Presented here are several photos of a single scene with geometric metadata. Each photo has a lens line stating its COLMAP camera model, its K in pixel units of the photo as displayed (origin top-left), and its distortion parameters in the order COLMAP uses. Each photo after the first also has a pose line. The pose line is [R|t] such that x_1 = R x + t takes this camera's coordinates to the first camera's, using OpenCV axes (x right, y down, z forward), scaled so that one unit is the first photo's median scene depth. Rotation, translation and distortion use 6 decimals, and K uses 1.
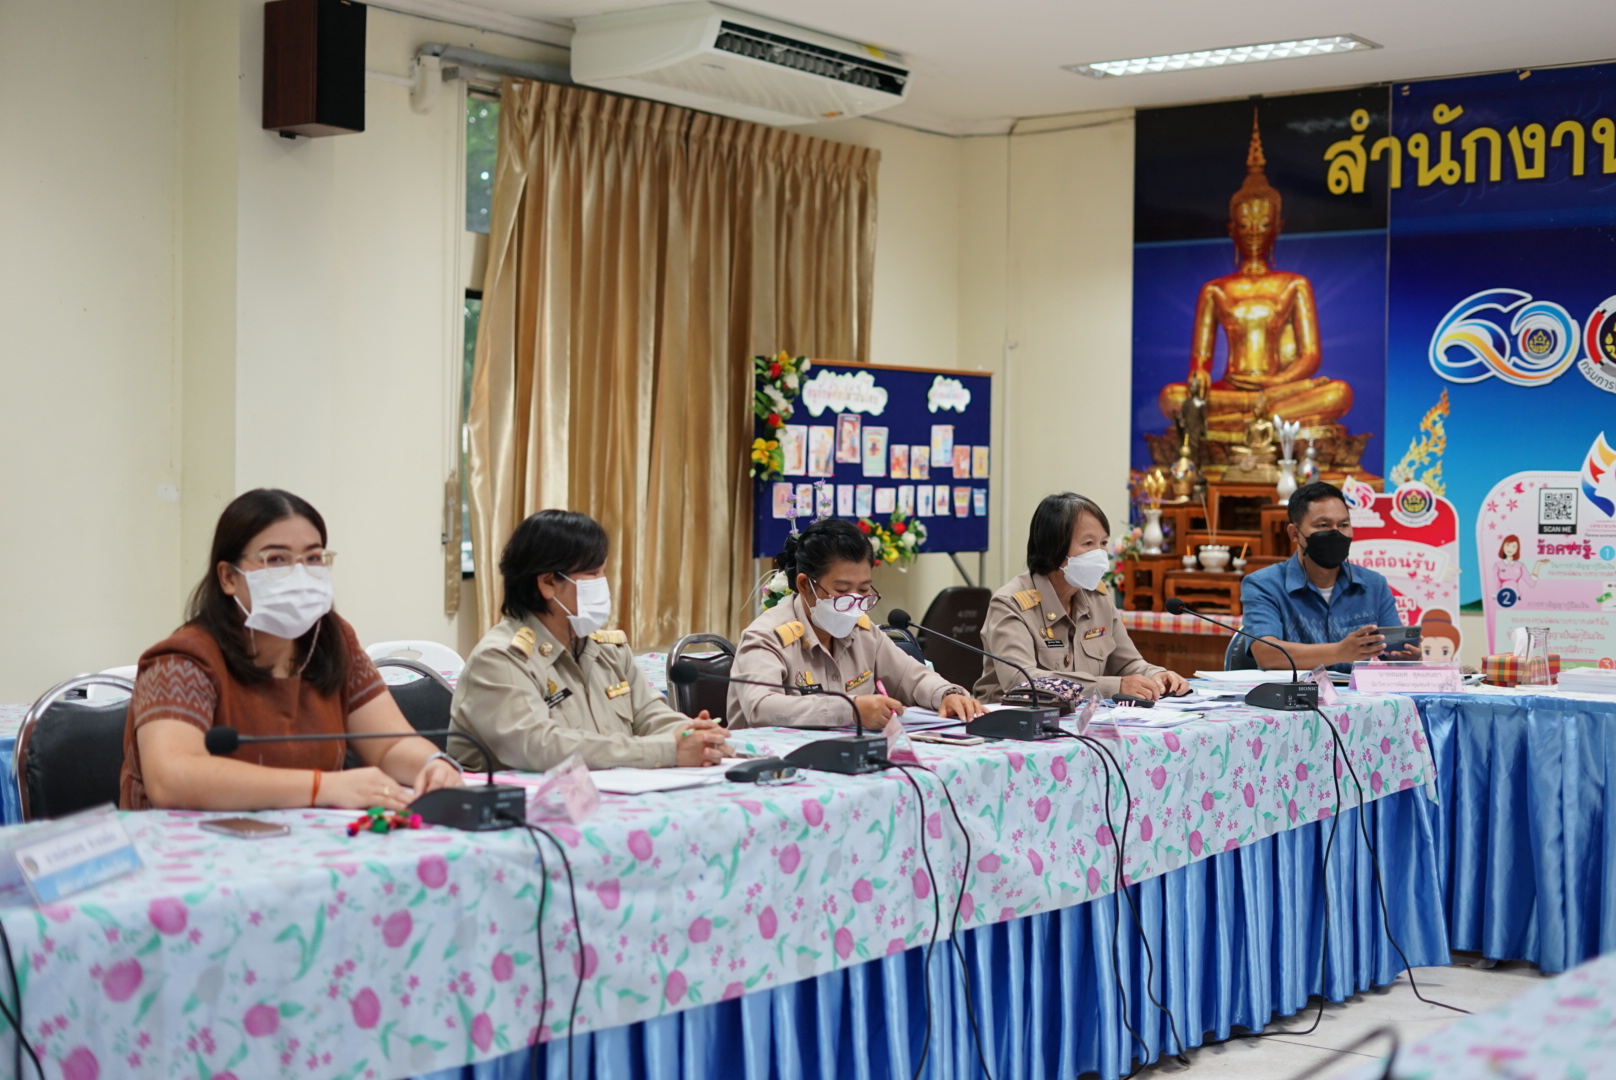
lens RADIAL K [[2359.1, 0, 791.7], [0, 2359.1, 540.1], [0, 0, 1]] dist [-0.017619, 0.000000]
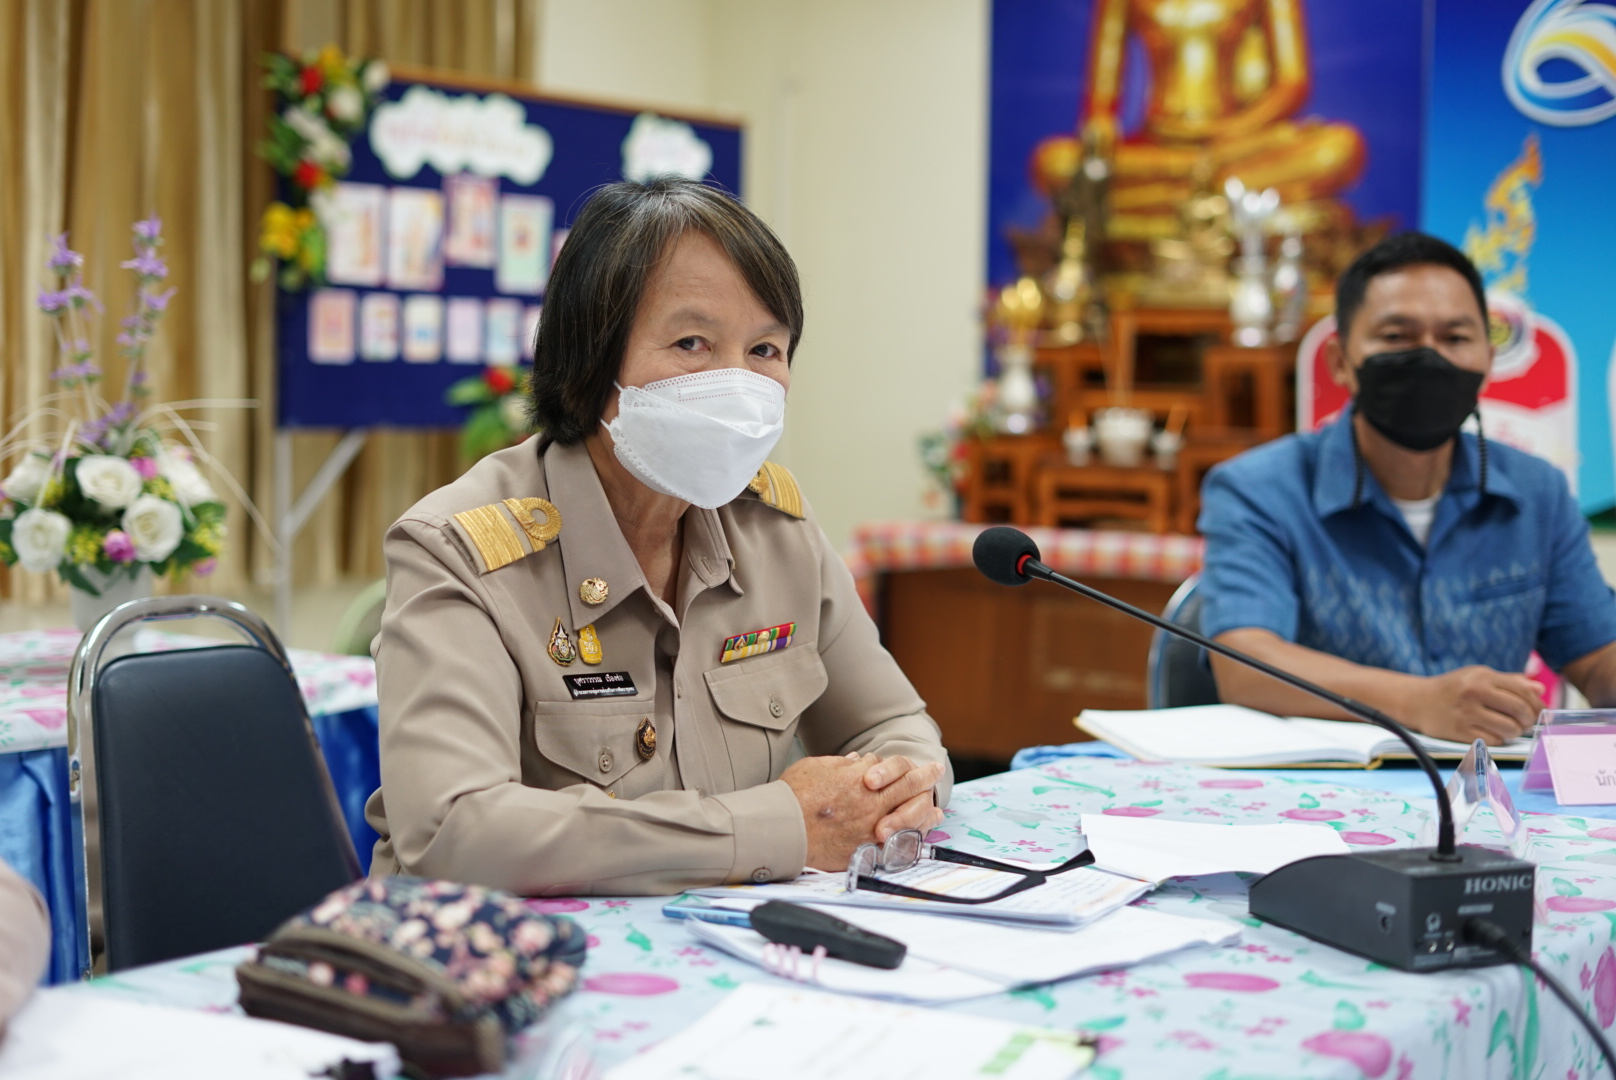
lens RADIAL K [[2359.1, 0, 759.4], [0, 2359.1, 542.5], [0, 0, 1]] dist [-0.017619, 0.000000]
pose [[0.999638, 0.002018, 0.026815, 0.083660], [-0.003254, 0.998931, 0.046106, 0.008059], [-0.026693, -0.046176, 0.998577, 0.472874]]
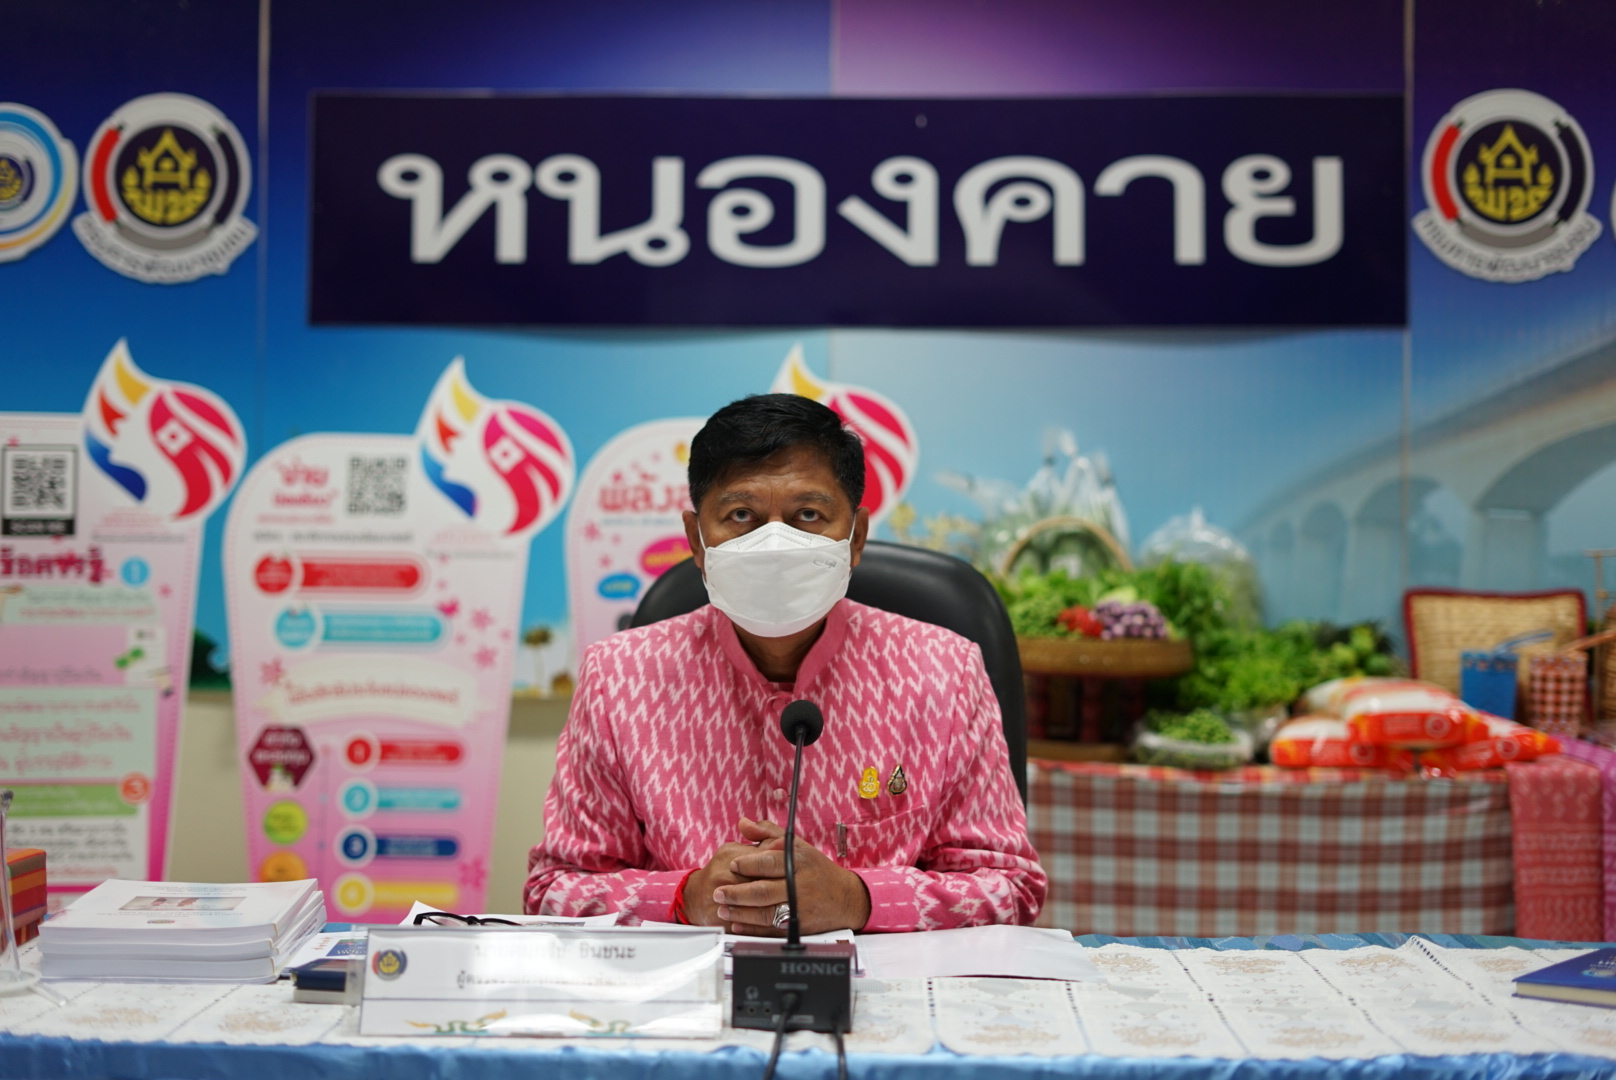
lens RADIAL K [[2359.1, 0, 810.4], [0, 2359.1, 544.4], [0, 0, 1]] dist [-0.017619, 0.000000]
pose [[0.808928, -0.006155, 0.587876, 0.158915], [0.013243, 0.999882, -0.007753, 0.005321], [-0.587759, 0.014057, 0.808914, 0.483787]]
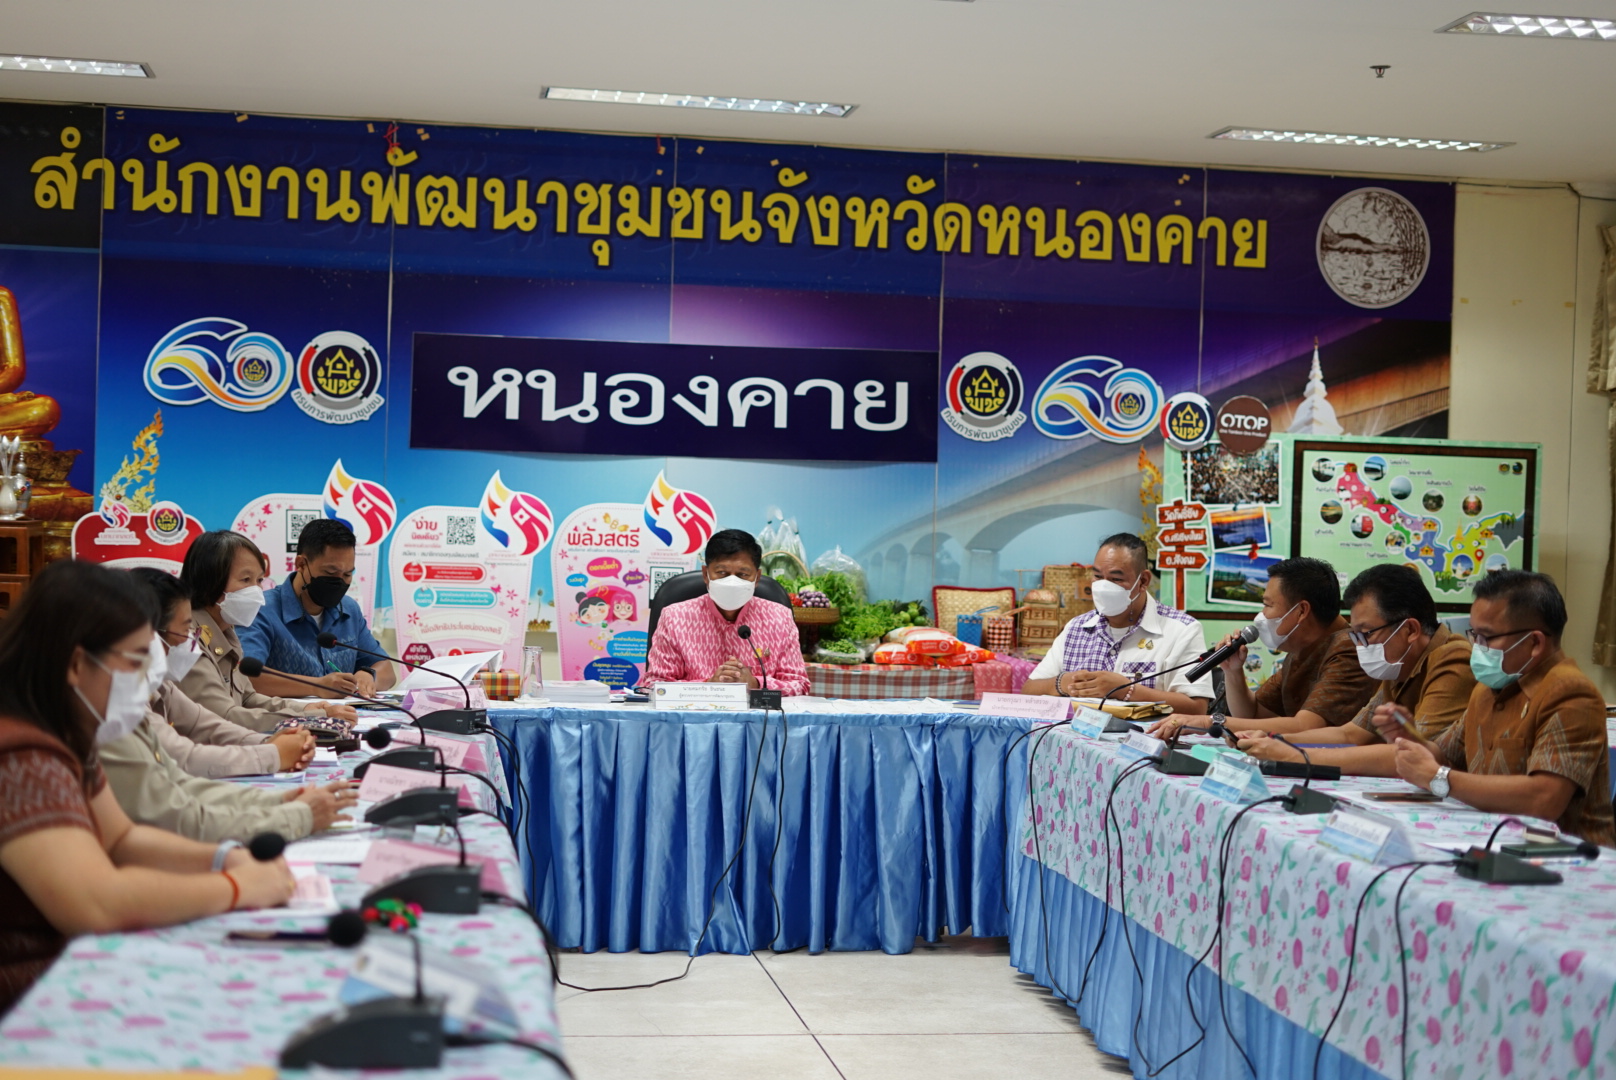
lens RADIAL K [[2359.1, 0, 808.7], [0, 2359.1, 538.3], [0, 0, 1]] dist [-0.017619, 0.000000]
pose [[0.686276, 0.000589, 0.727341, -0.299843], [-0.005599, 0.999974, 0.004473, -0.015039], [-0.727320, -0.007142, 0.686261, 0.088693]]
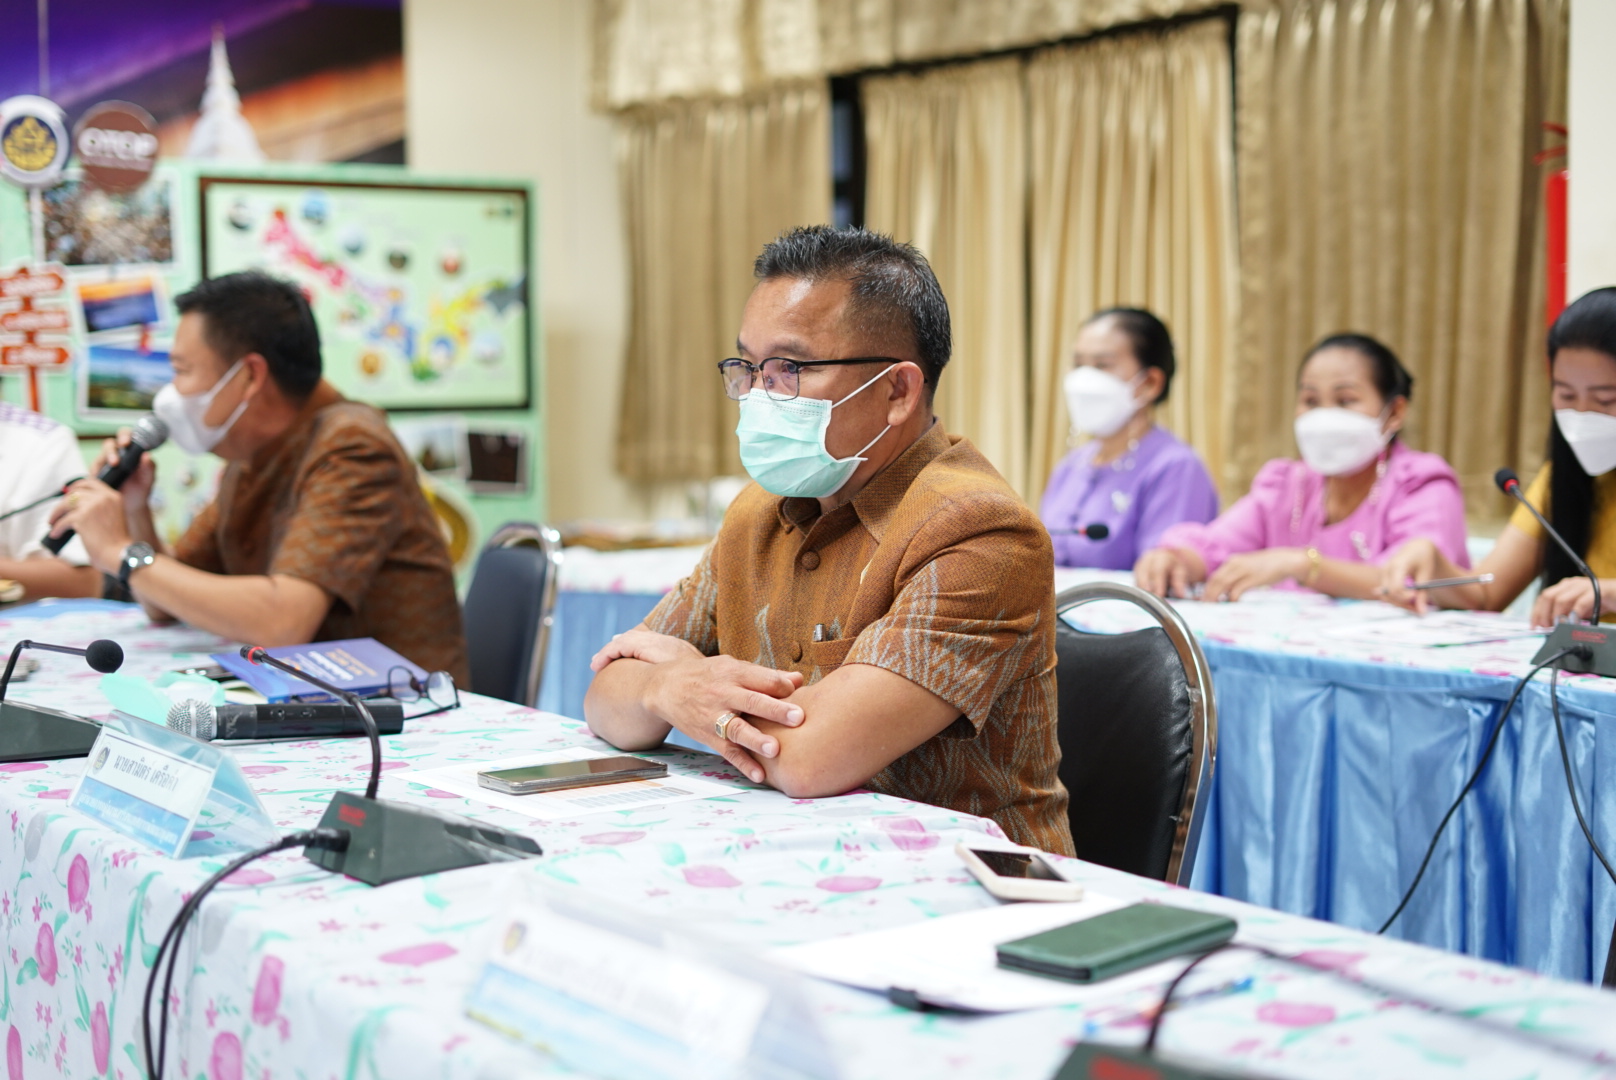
lens RADIAL K [[2359.1, 0, 800.3], [0, 2359.1, 549.7], [0, 0, 1]] dist [-0.017619, 0.000000]
pose [[0.288928, -0.088930, 0.953211, 0.011995], [0.037945, 0.995958, 0.081417, 0.009781], [-0.956599, 0.012646, 0.291135, 0.294766]]
